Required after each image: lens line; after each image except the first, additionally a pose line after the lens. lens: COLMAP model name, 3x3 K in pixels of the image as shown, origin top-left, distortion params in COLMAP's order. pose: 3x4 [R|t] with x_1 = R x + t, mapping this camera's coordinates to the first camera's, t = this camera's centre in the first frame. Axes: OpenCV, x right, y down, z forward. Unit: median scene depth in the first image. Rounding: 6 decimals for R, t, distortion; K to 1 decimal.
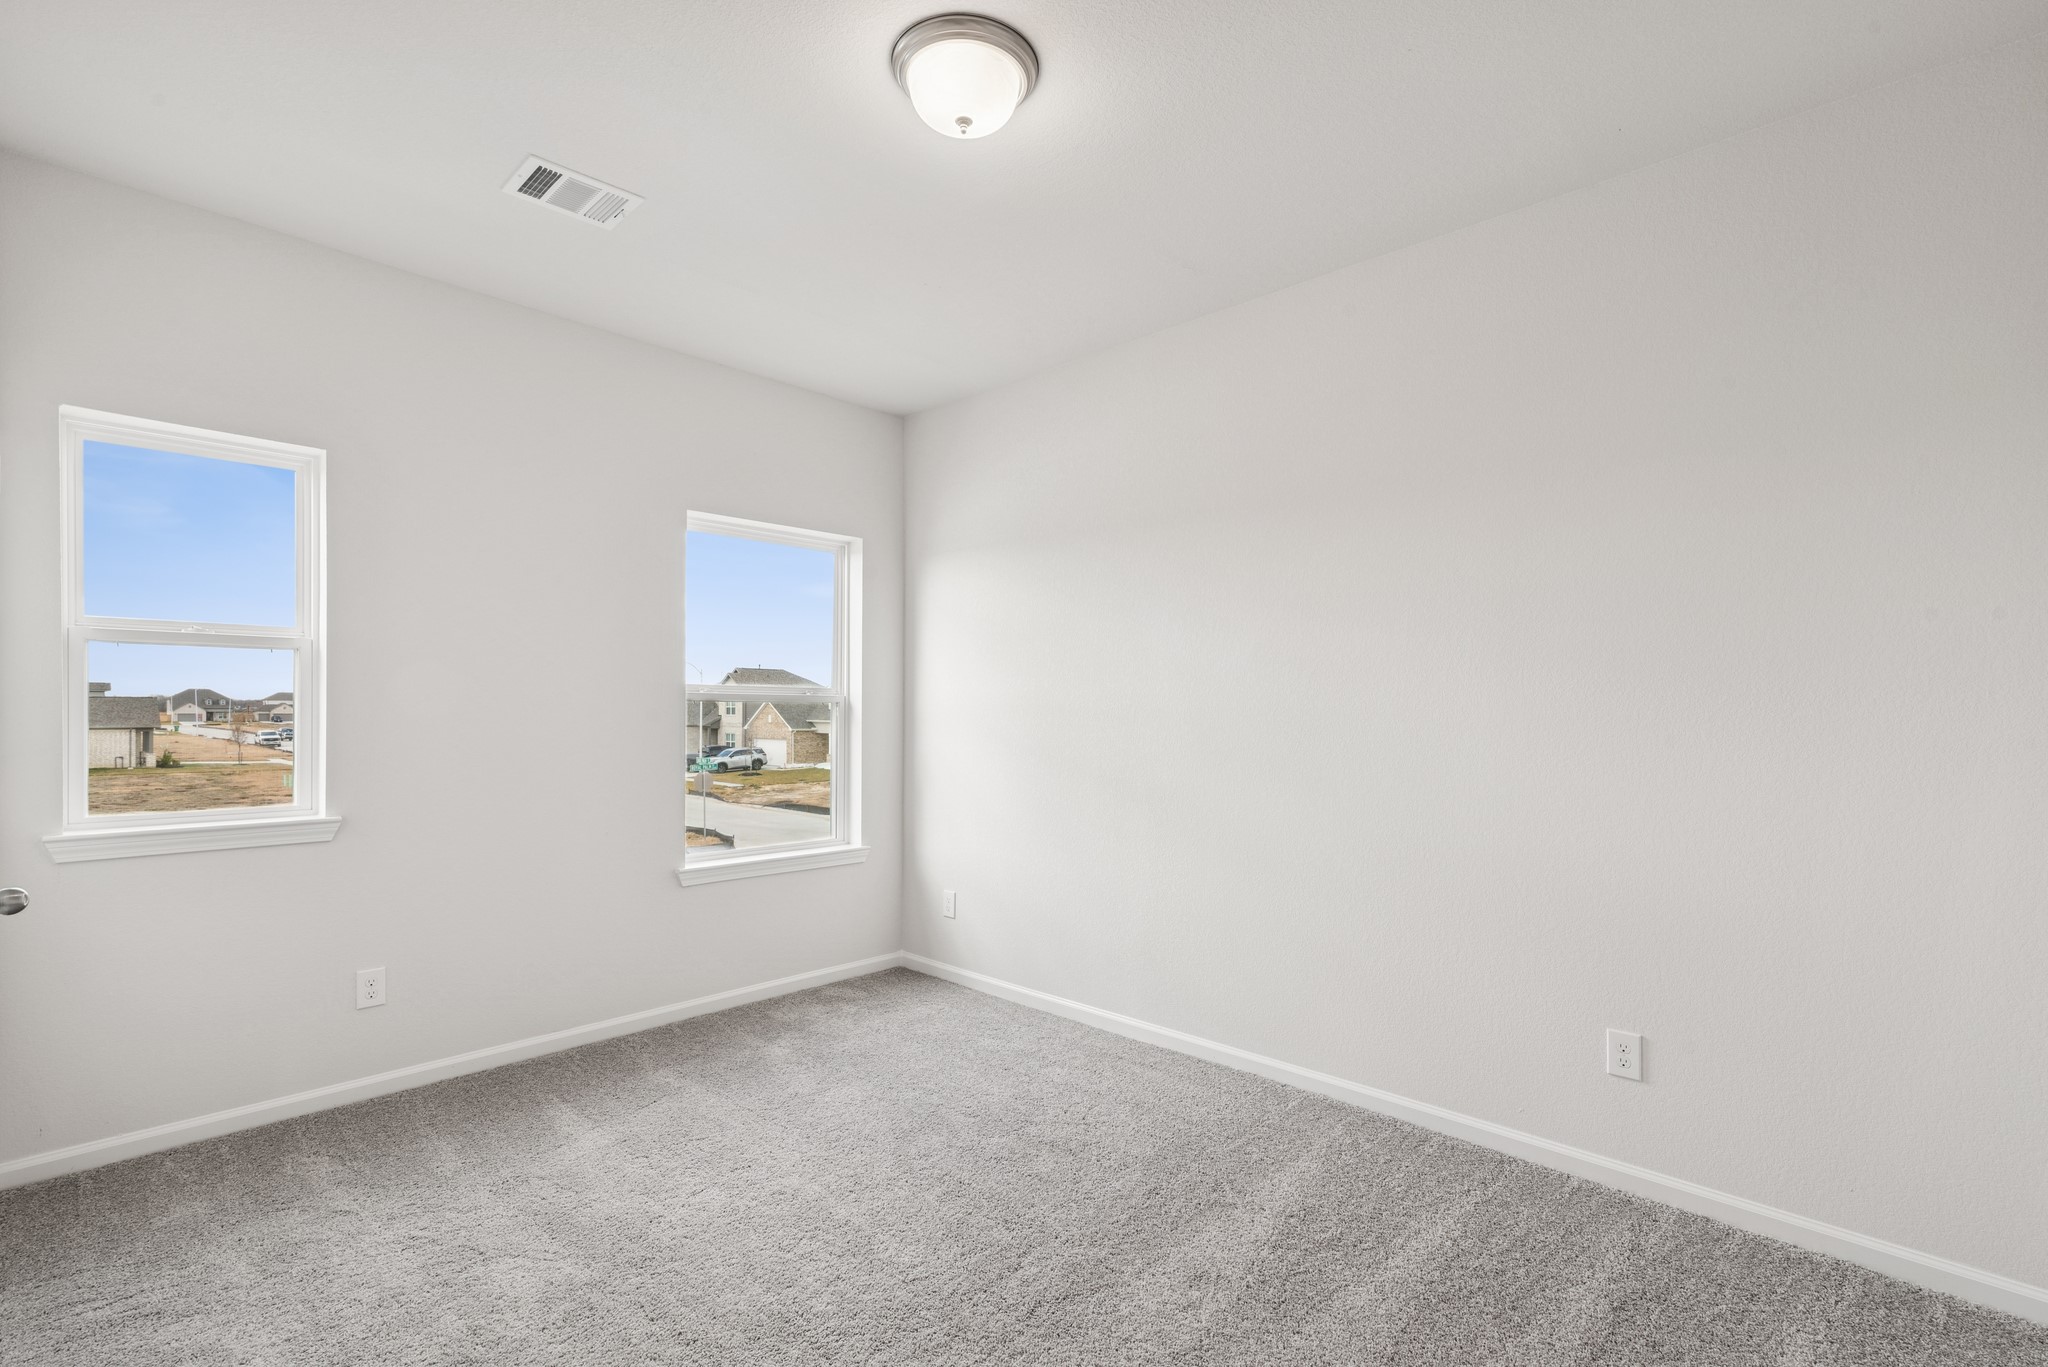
lens RADIAL K [[941.0, 0, 1021.6], [0, 941.0, 701.4], [0, 0, 1]] dist [0.004845, 0.000756]
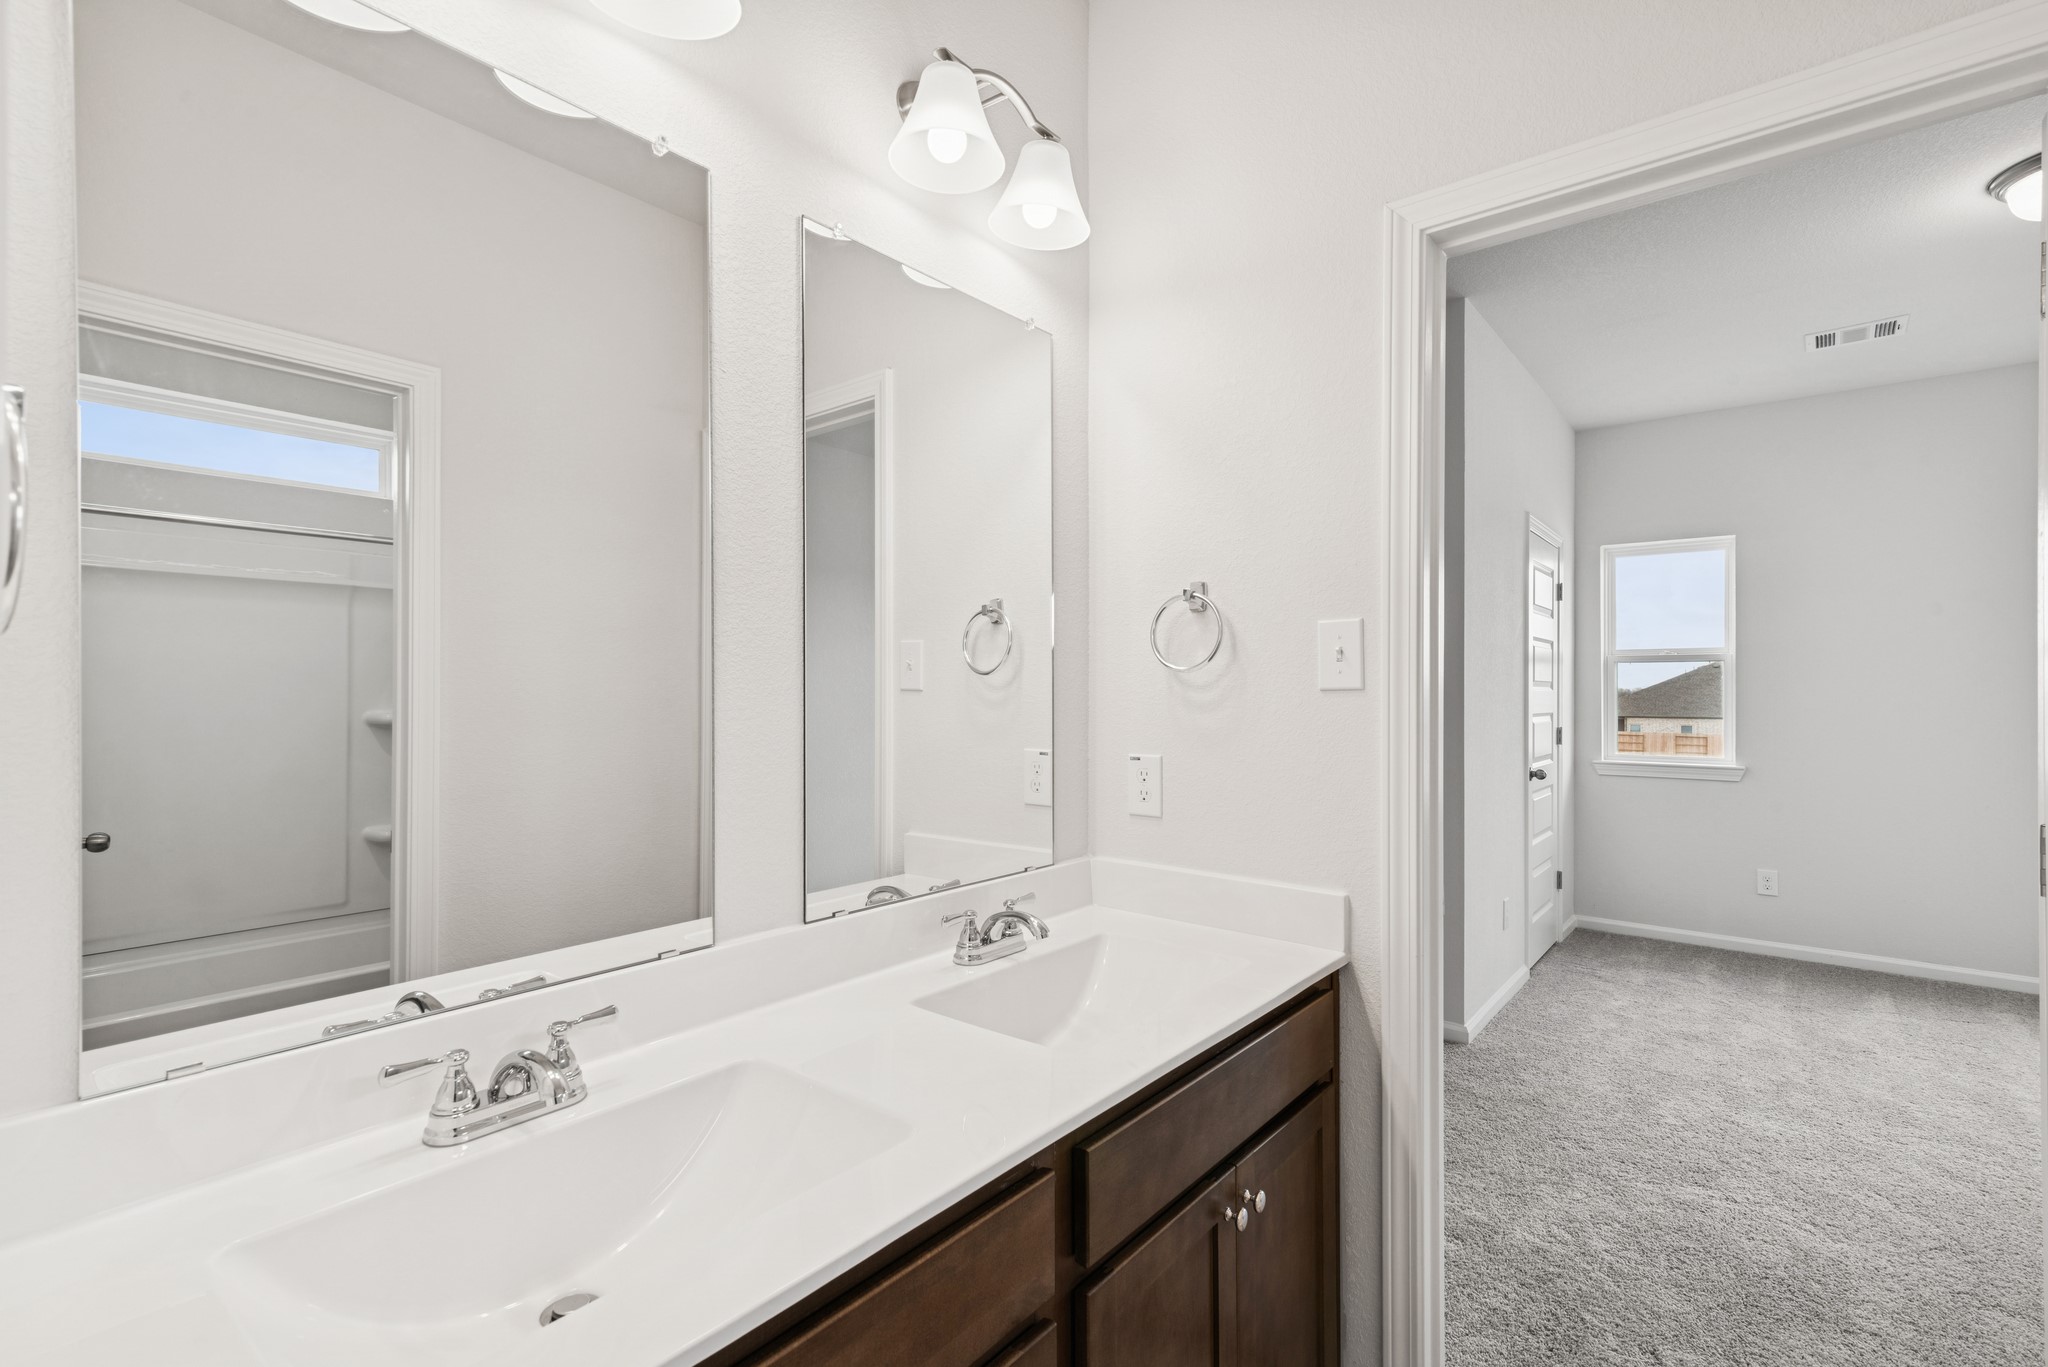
lens RADIAL K [[941.0, 0, 1022.1], [0, 941.0, 689.2], [0, 0, 1]] dist [0.004845, 0.000756]
pose [[0.079190, -0.002174, -0.996857, 0.857261], [0.004088, 0.999990, -0.001856, -0.009780], [0.996851, -0.003928, 0.079198, -0.364959]]
